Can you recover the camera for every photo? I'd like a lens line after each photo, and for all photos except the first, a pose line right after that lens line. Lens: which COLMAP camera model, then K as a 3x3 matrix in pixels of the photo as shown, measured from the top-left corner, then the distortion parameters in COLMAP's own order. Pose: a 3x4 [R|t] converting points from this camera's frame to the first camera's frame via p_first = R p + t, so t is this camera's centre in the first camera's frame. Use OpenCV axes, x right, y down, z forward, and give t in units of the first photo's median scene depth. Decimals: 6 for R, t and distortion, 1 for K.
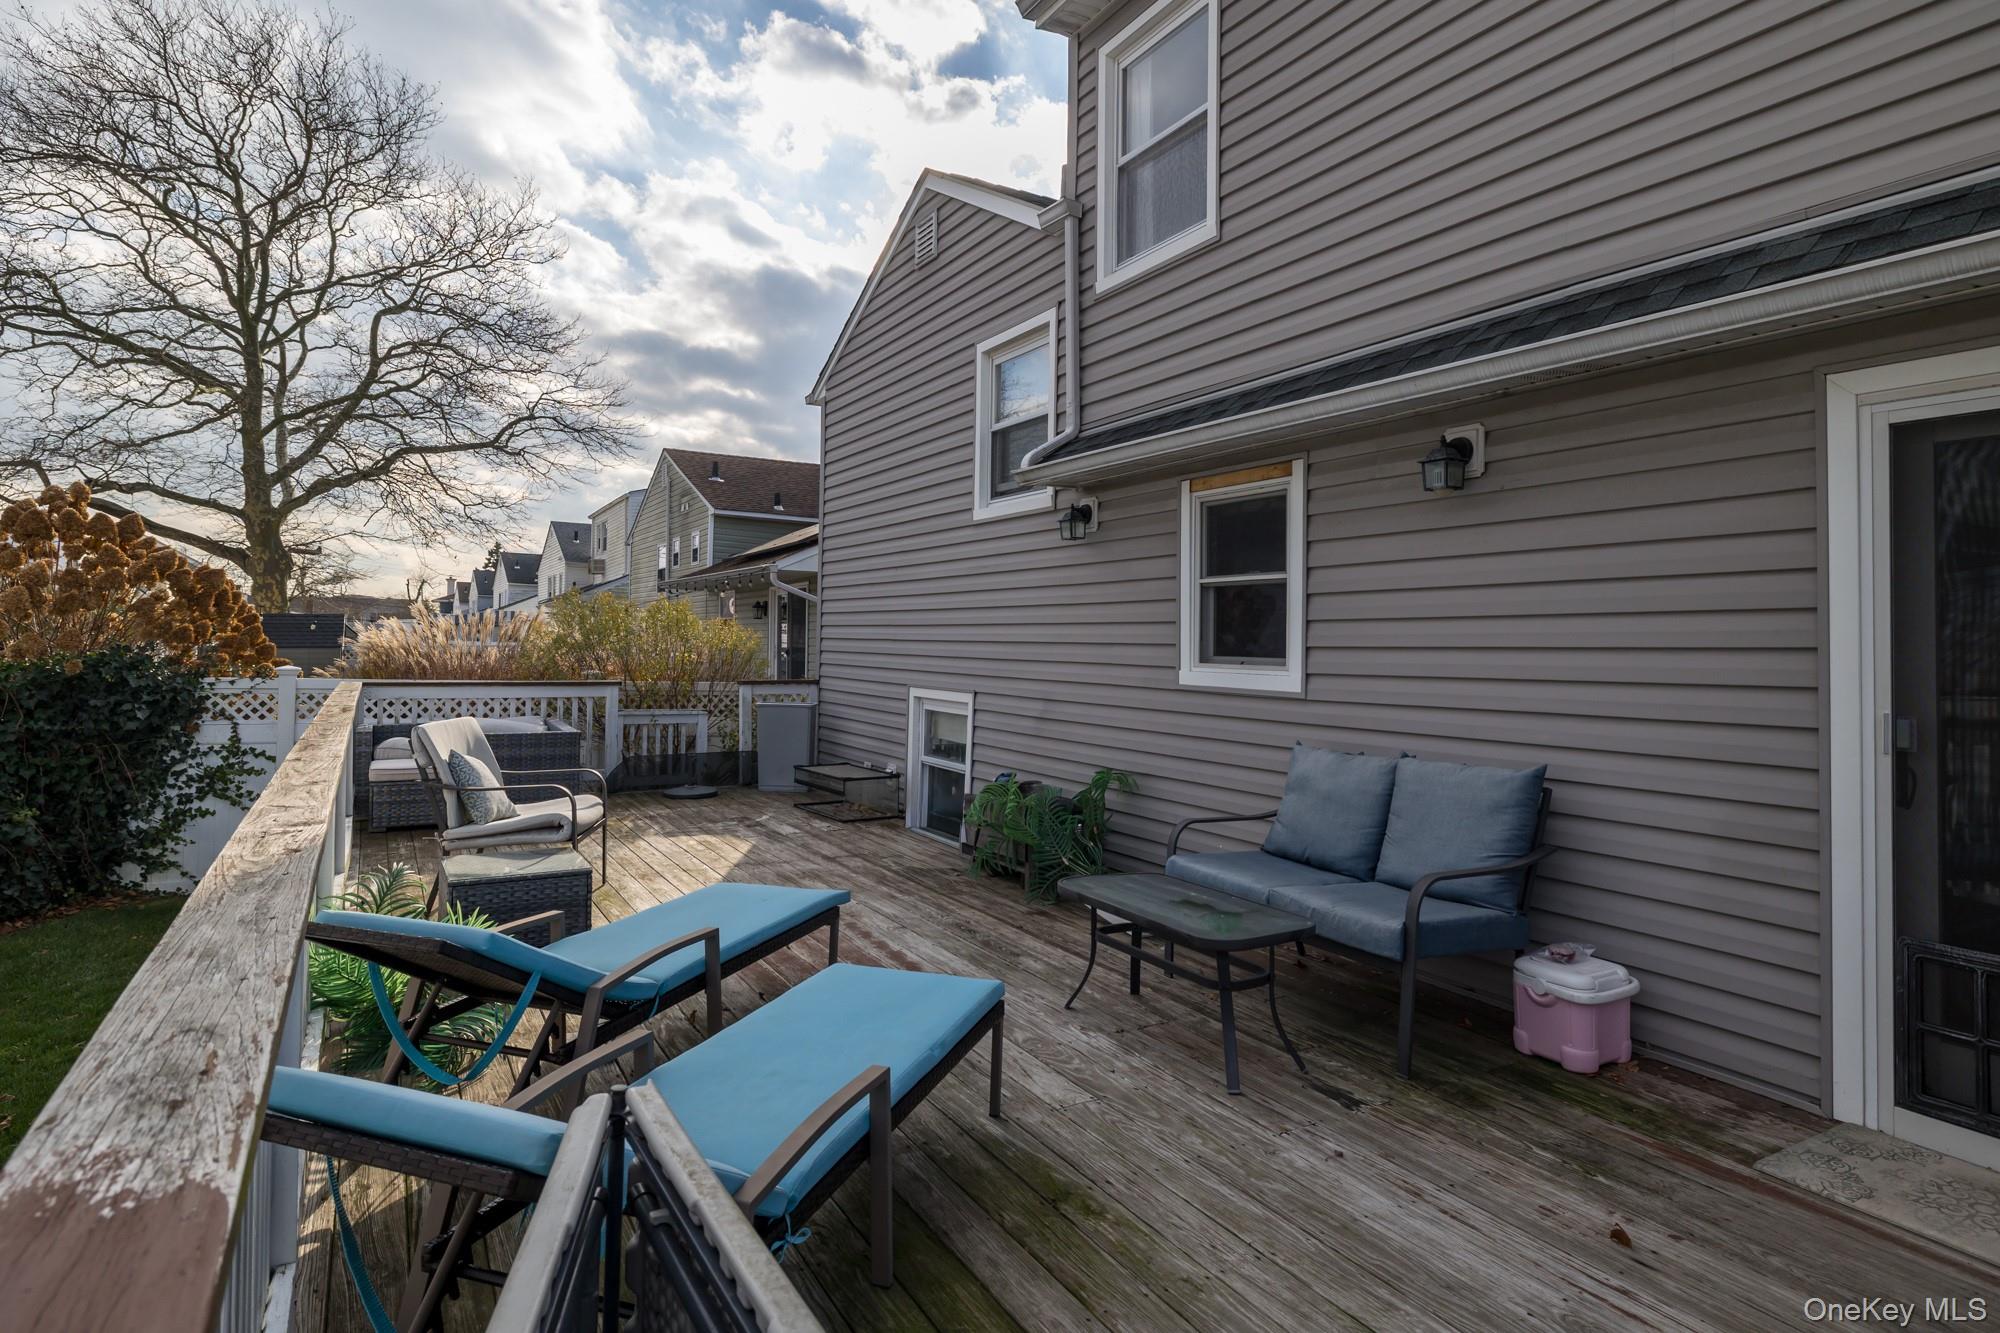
lens RADIAL K [[1091.8, 0, 988.4], [0, 1091.8, 622.8], [0, 0, 1]] dist [-0.004829, 0.003860]
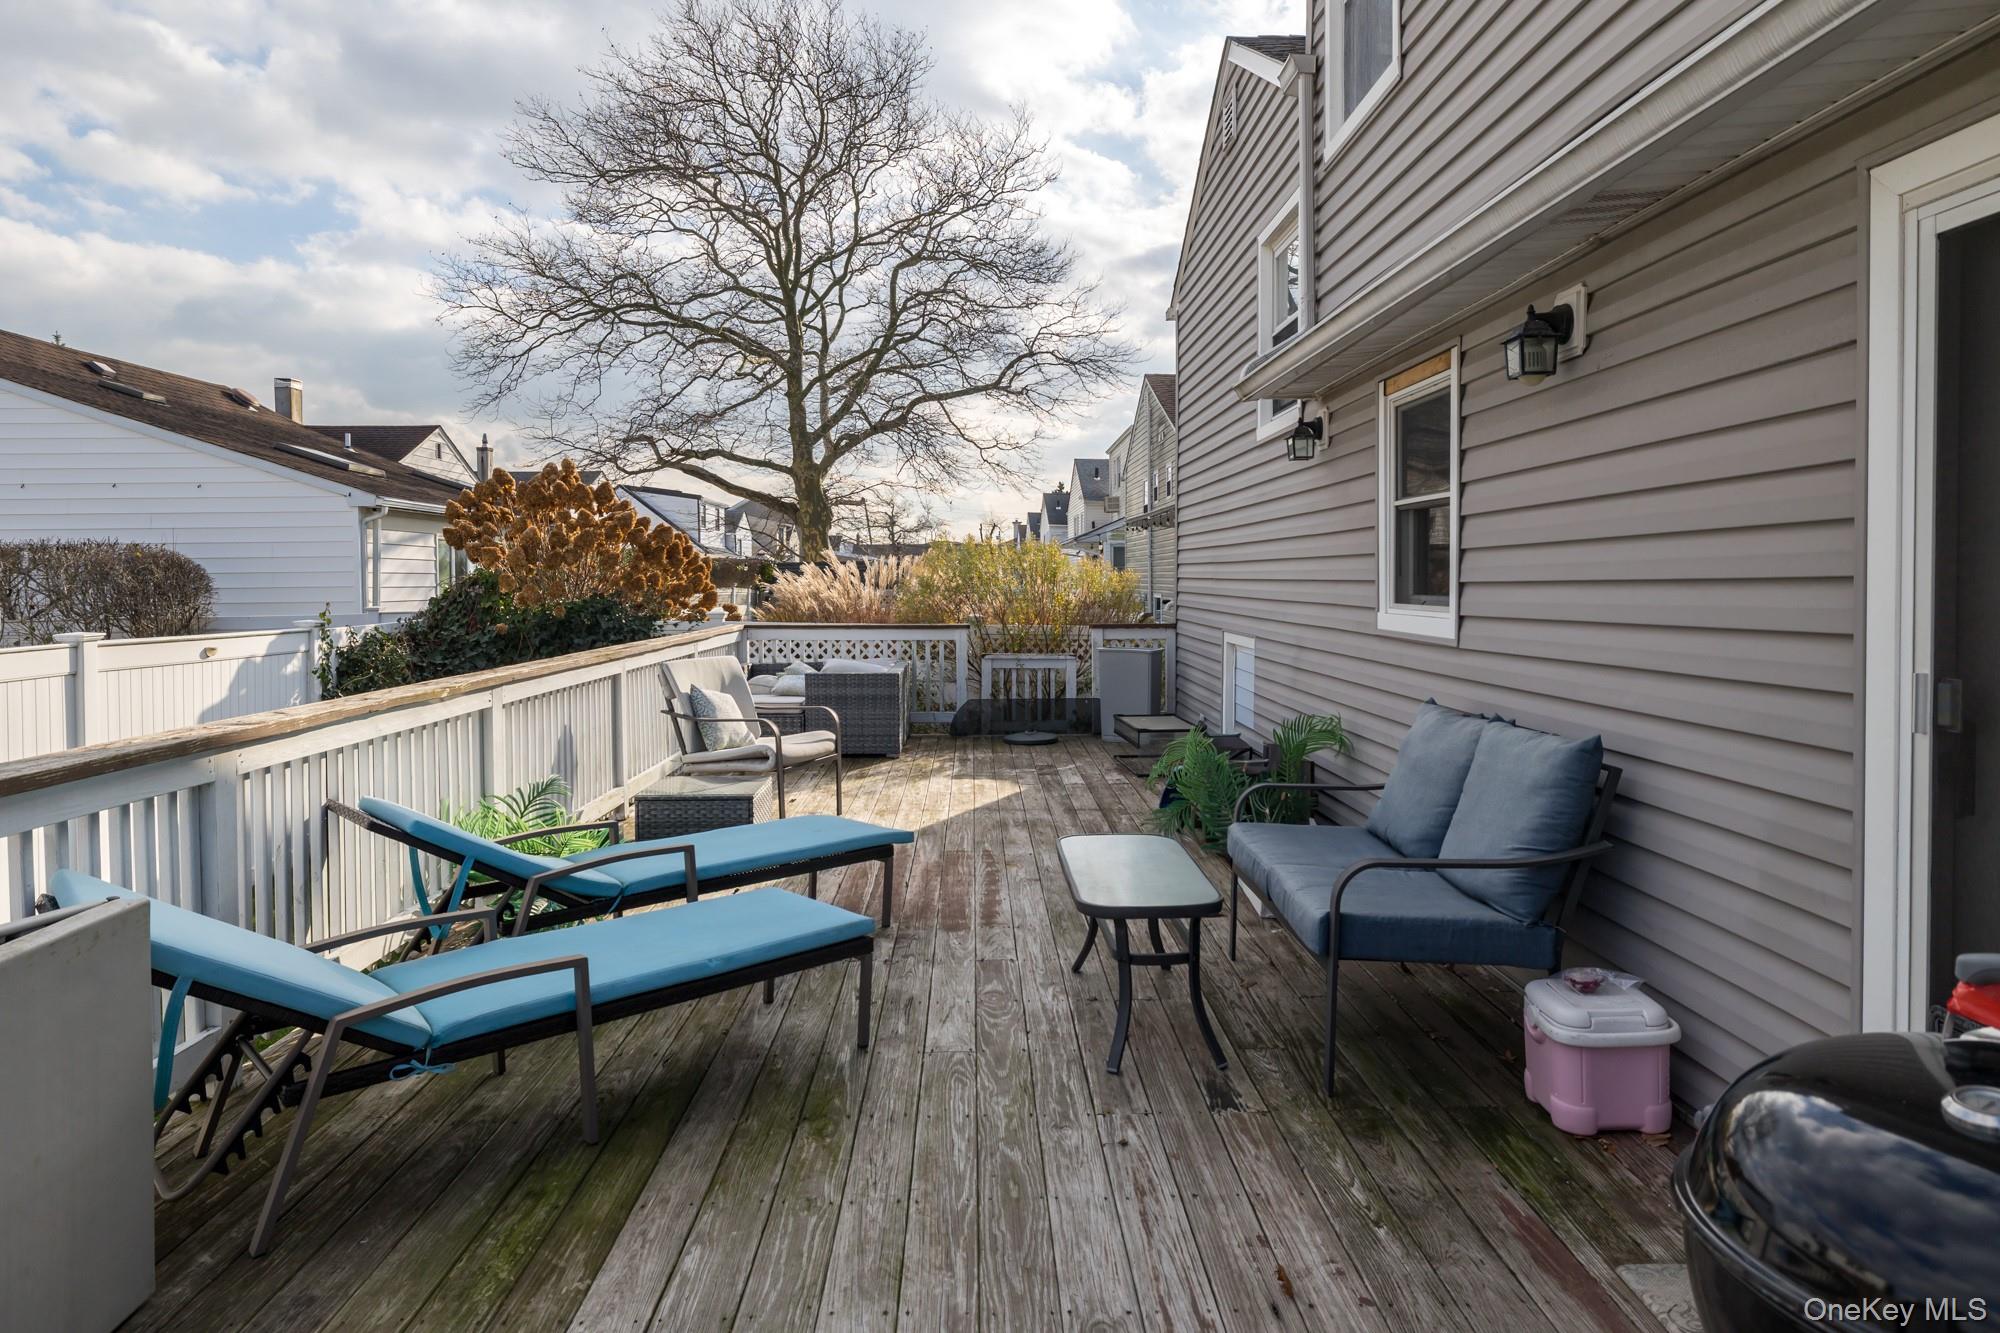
lens RADIAL K [[1233.9, 0, 979.1], [0, 1233.9, 613.6], [0, 0, 1]] dist [-0.000868, 0.001383]
pose [[0.875586, -0.001969, -0.483058, 0.224995], [0.022939, 0.999033, 0.037506, 0.001582], [0.482517, -0.043921, 0.874785, 0.019341]]
